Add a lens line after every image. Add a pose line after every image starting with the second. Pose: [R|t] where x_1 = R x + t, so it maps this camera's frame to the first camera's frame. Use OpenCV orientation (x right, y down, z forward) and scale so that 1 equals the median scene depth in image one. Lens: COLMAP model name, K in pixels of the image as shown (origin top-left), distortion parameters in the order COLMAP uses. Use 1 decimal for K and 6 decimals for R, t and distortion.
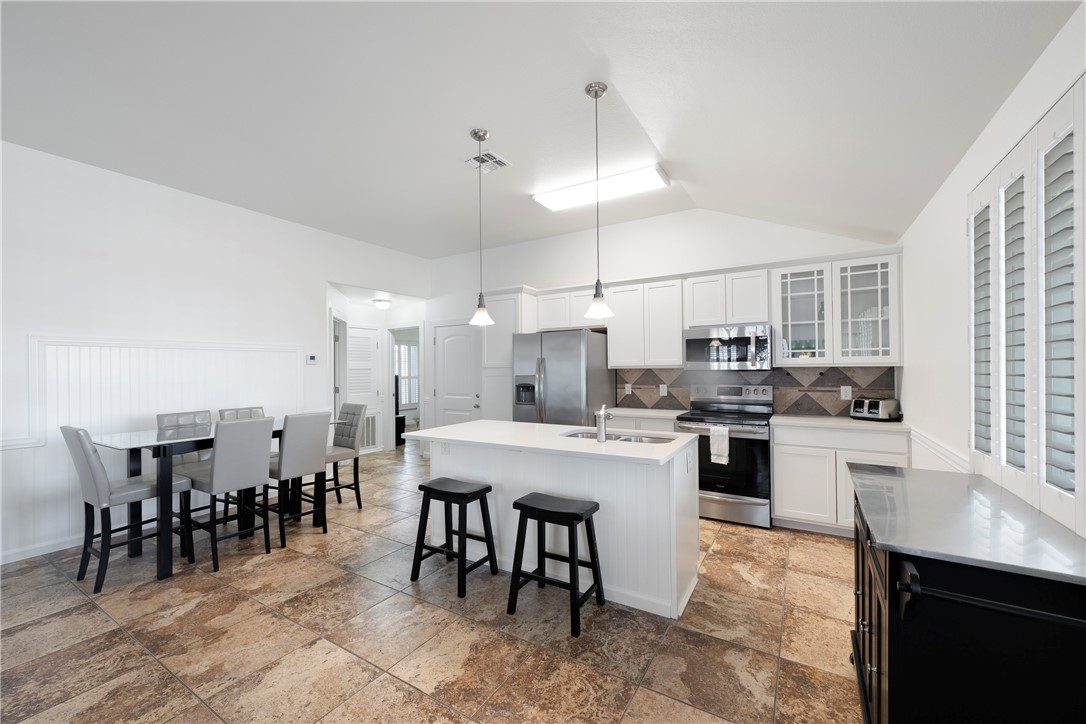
lens RADIAL K [[422.0, 0, 539.1], [0, 422.0, 368.5], [0, 0, 1]] dist [-0.006612, -0.000207]
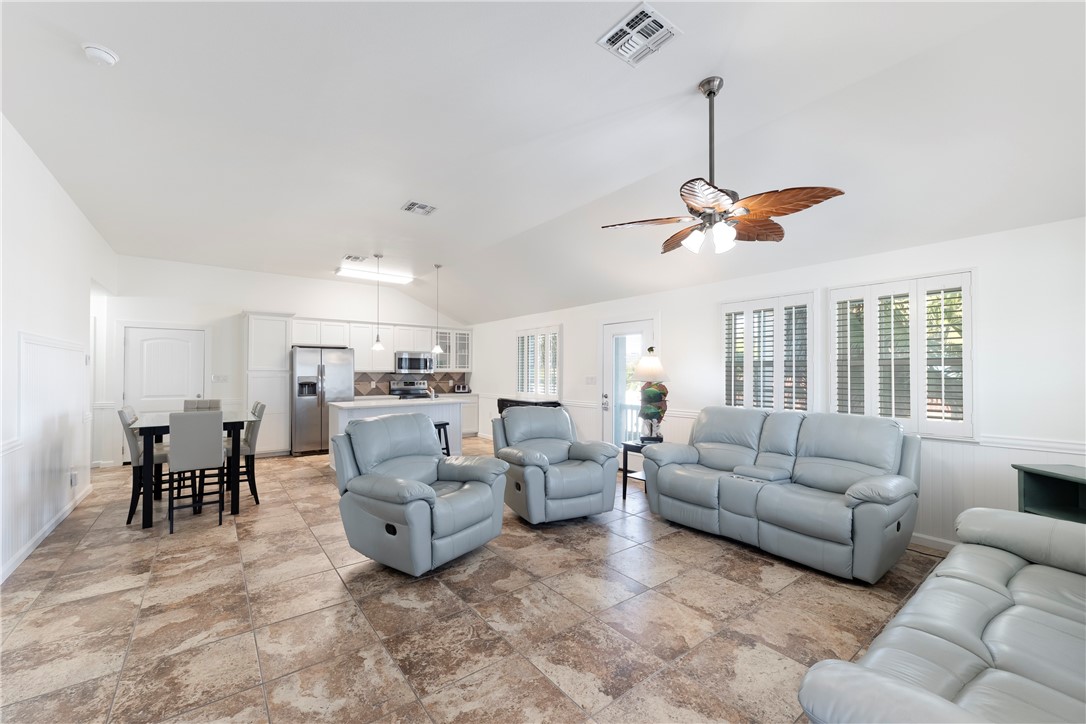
lens RADIAL K [[431.6, 0, 546.3], [0, 431.6, 366.1], [0, 0, 1]] dist [0.000585, 0.000223]
pose [[0.353732, 0.021021, 0.935111, -1.455059], [-0.004975, 0.999776, -0.020592, 0.008755], [-0.935334, 0.002632, 0.353757, -0.408738]]
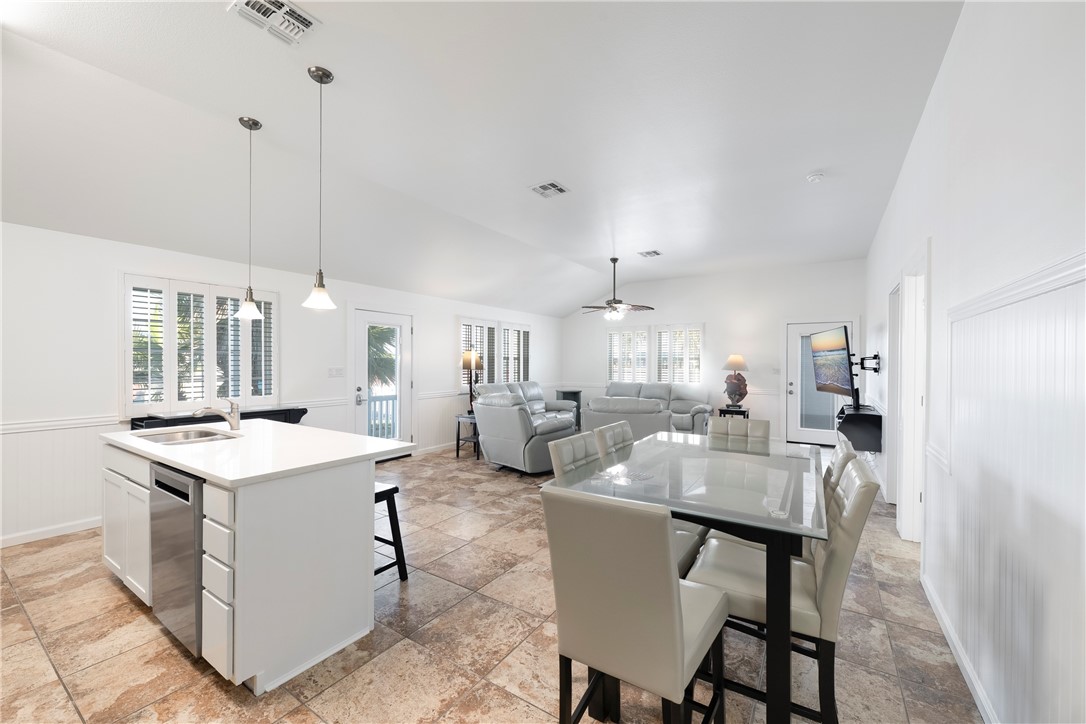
lens RADIAL K [[431.9, 0, 539.8], [0, 431.9, 363.0], [0, 0, 1]] dist [-0.001107, 0.000137]
pose [[-0.999327, 0.004605, 0.036379, -0.480735], [0.004549, 0.999988, -0.001619, 0.003812], [-0.036386, -0.001453, -0.999337, 1.471133]]
